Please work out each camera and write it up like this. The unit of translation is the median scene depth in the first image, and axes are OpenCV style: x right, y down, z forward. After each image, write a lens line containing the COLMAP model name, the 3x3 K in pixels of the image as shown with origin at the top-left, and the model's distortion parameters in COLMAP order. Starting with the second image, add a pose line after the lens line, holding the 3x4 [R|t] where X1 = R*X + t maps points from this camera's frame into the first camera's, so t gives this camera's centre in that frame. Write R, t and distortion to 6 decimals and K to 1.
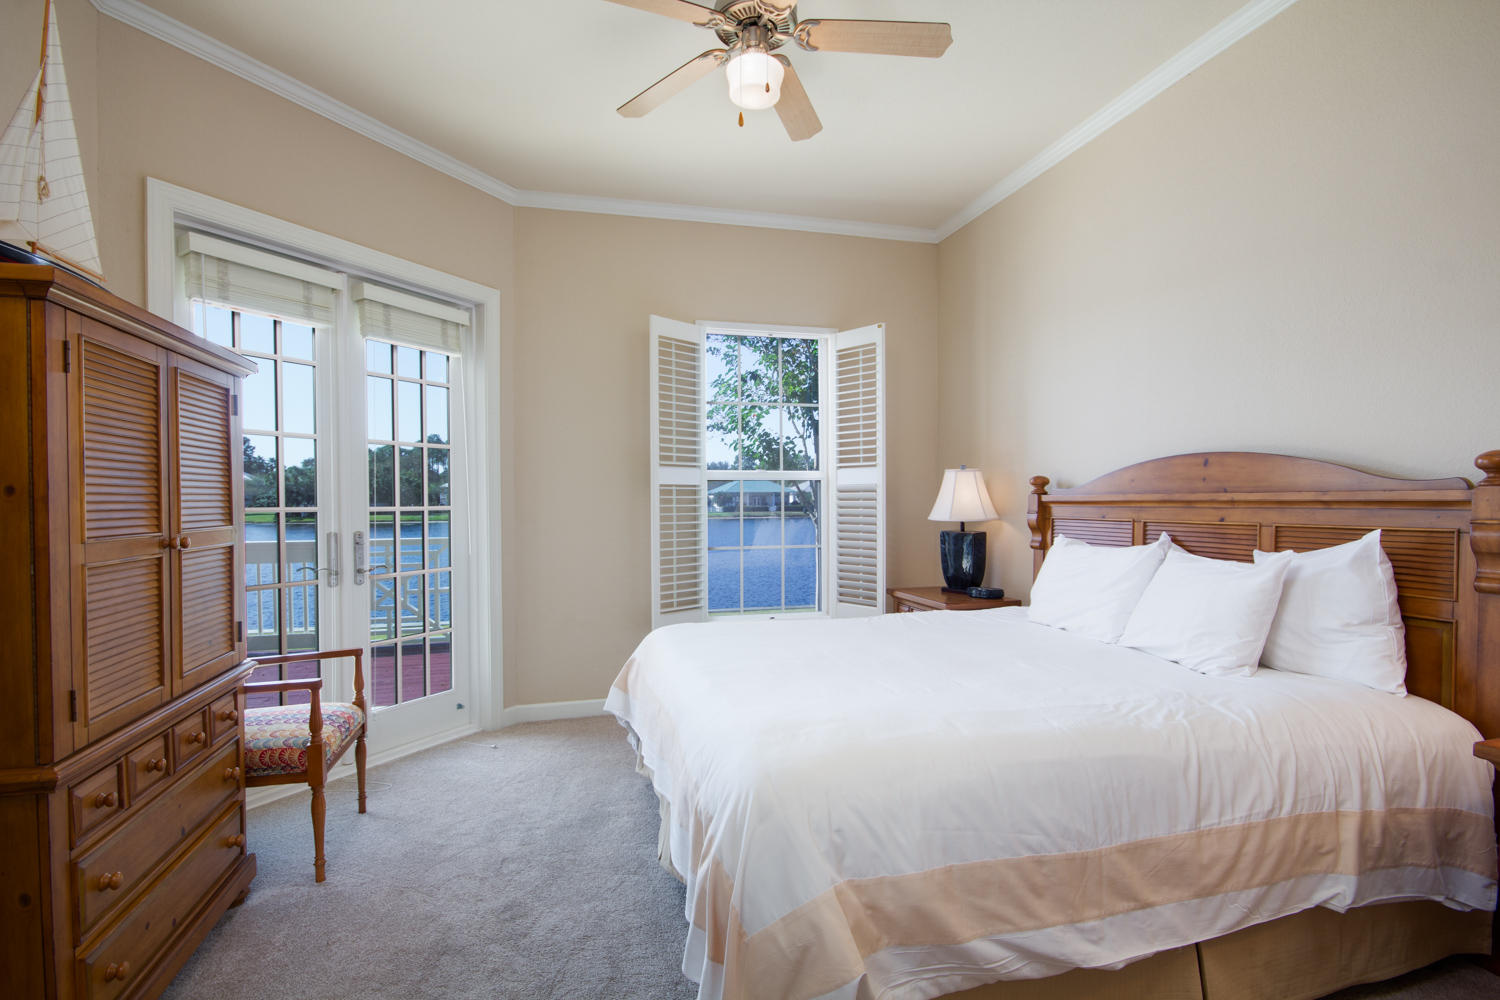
lens RADIAL K [[750.4, 0, 750.0], [0, 750.4, 500.0], [0, 0, 1]] dist [0.001403, -0.000190]
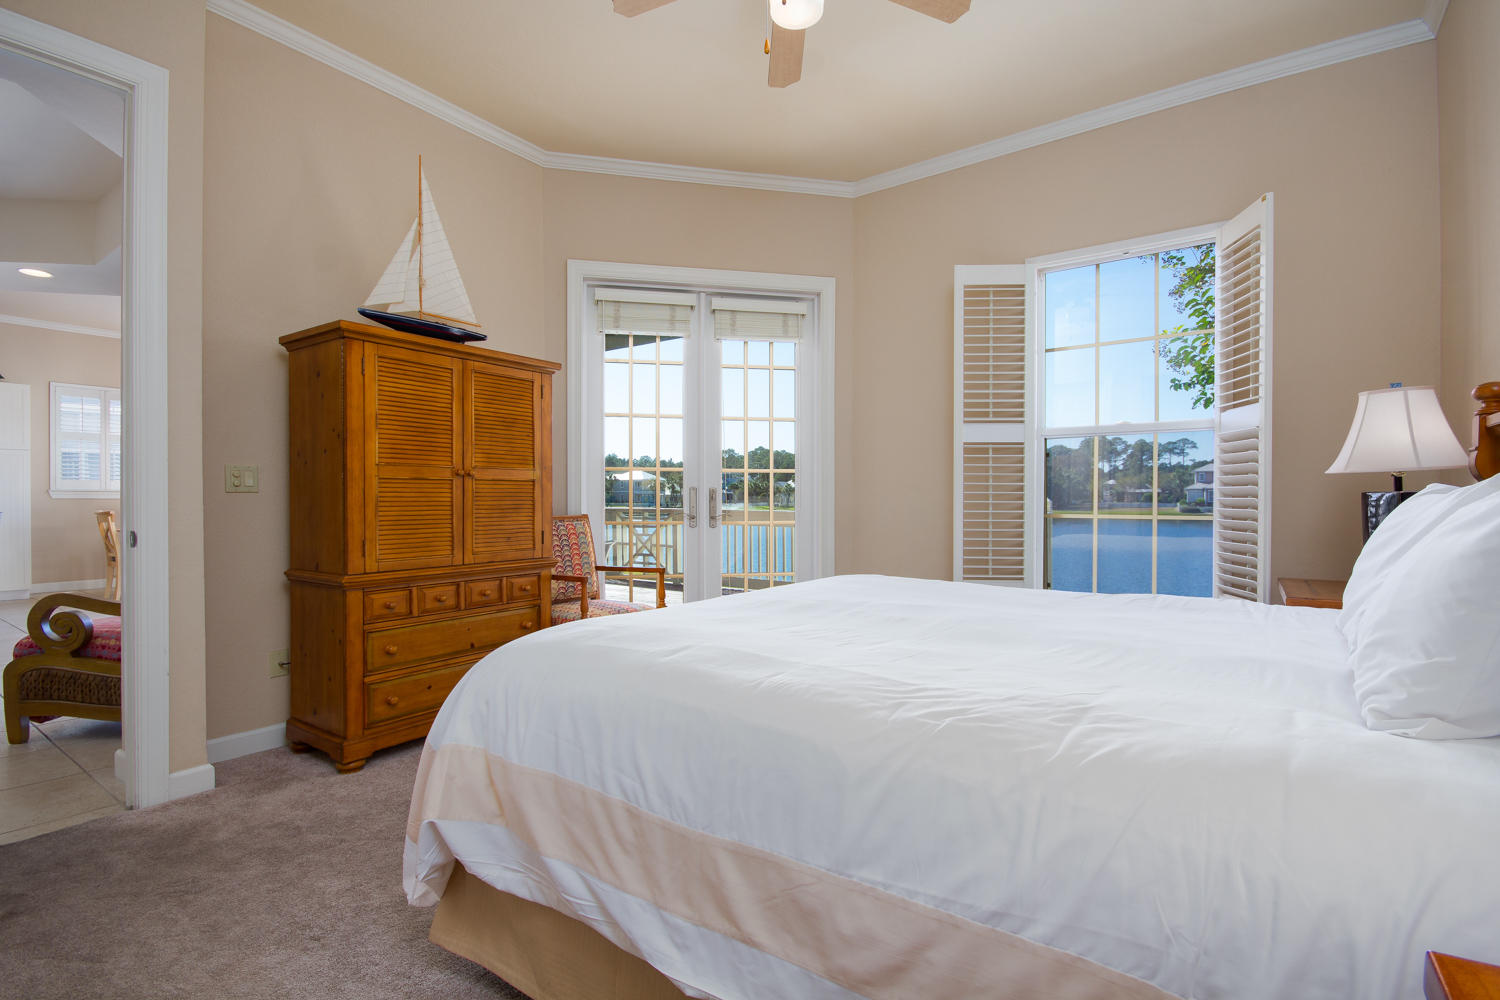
lens RADIAL K [[705.9, 0, 750.0], [0, 705.9, 500.0], [0, 0, 1]] dist [0.001789, 0.000166]
pose [[0.632177, 0.006029, -0.774801, 0.502690], [-0.004871, 0.999981, 0.003807, 0.062521], [0.774809, 0.001367, 0.632194, 0.285545]]
